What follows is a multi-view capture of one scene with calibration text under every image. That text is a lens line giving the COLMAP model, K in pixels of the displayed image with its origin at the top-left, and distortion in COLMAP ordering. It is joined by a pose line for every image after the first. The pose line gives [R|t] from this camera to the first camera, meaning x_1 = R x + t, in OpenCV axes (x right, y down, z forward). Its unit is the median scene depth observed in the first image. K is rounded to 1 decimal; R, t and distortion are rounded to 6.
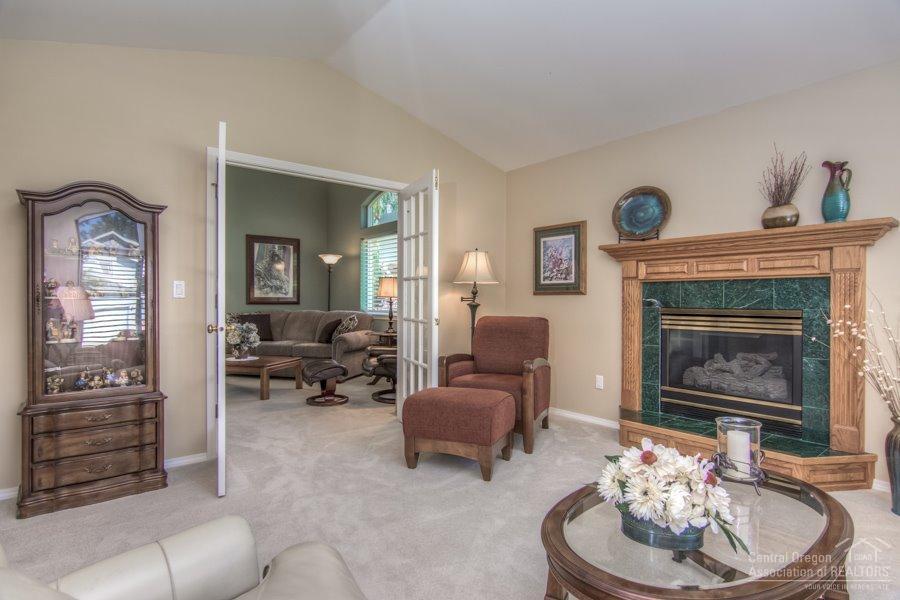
lens RADIAL K [[475.9, 0, 450.0], [0, 475.9, 300.0], [0, 0, 1]] dist [0.001083, -0.002069]
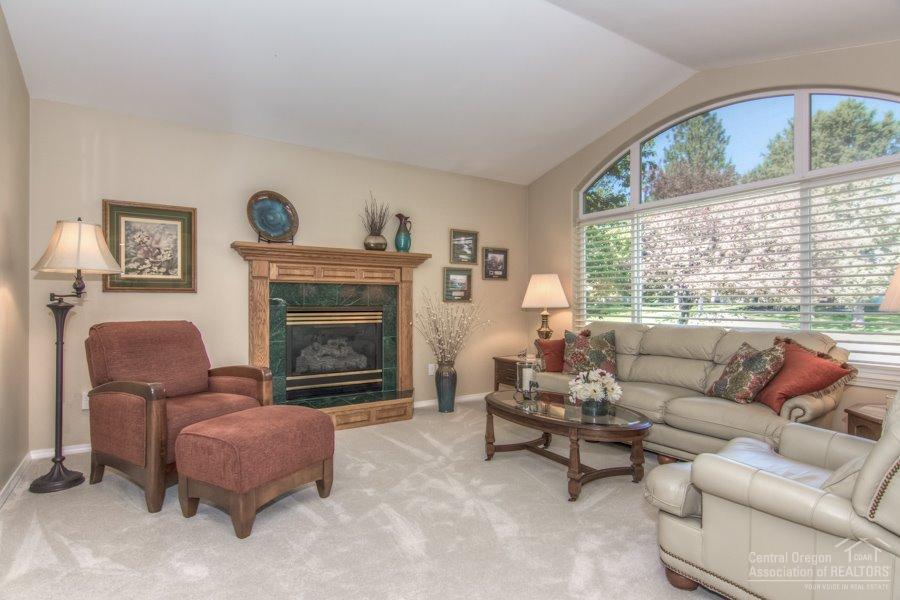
lens RADIAL K [[475.9, 0, 450.0], [0, 475.9, 300.0], [0, 0, 1]] dist [0.001083, -0.002069]
pose [[0.104176, 0.000716, 0.994559, -0.530666], [-0.000016, 1.000000, -0.000718, 0.001901], [-0.994559, 0.000058, 0.104176, 0.438916]]
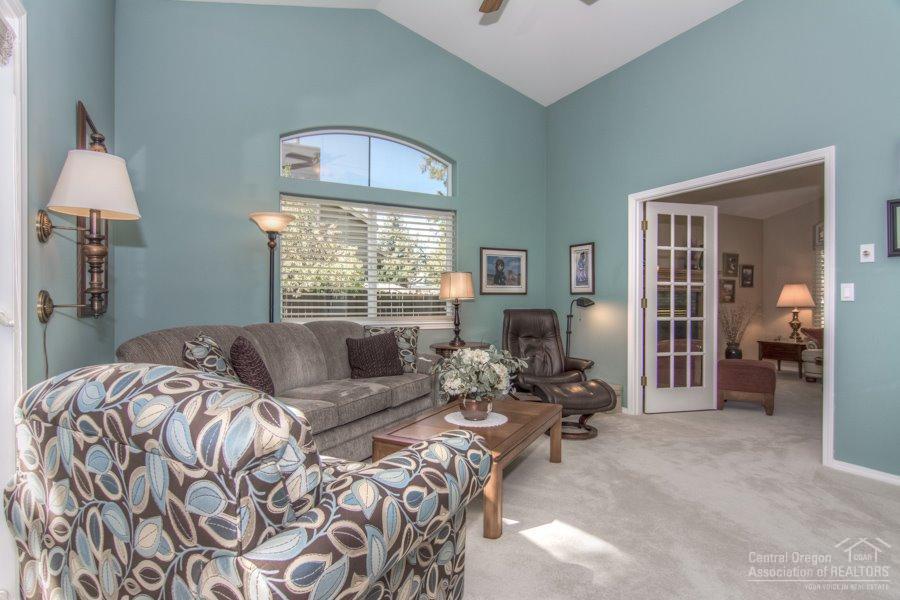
lens RADIAL K [[475.9, 0, 450.0], [0, 475.9, 300.0], [0, 0, 1]] dist [0.001083, -0.002069]
pose [[0.158364, -0.004439, 0.987371, -1.172873], [-0.001539, 0.999988, 0.004742, -0.009215], [-0.987380, -0.002271, 0.158355, 1.206044]]
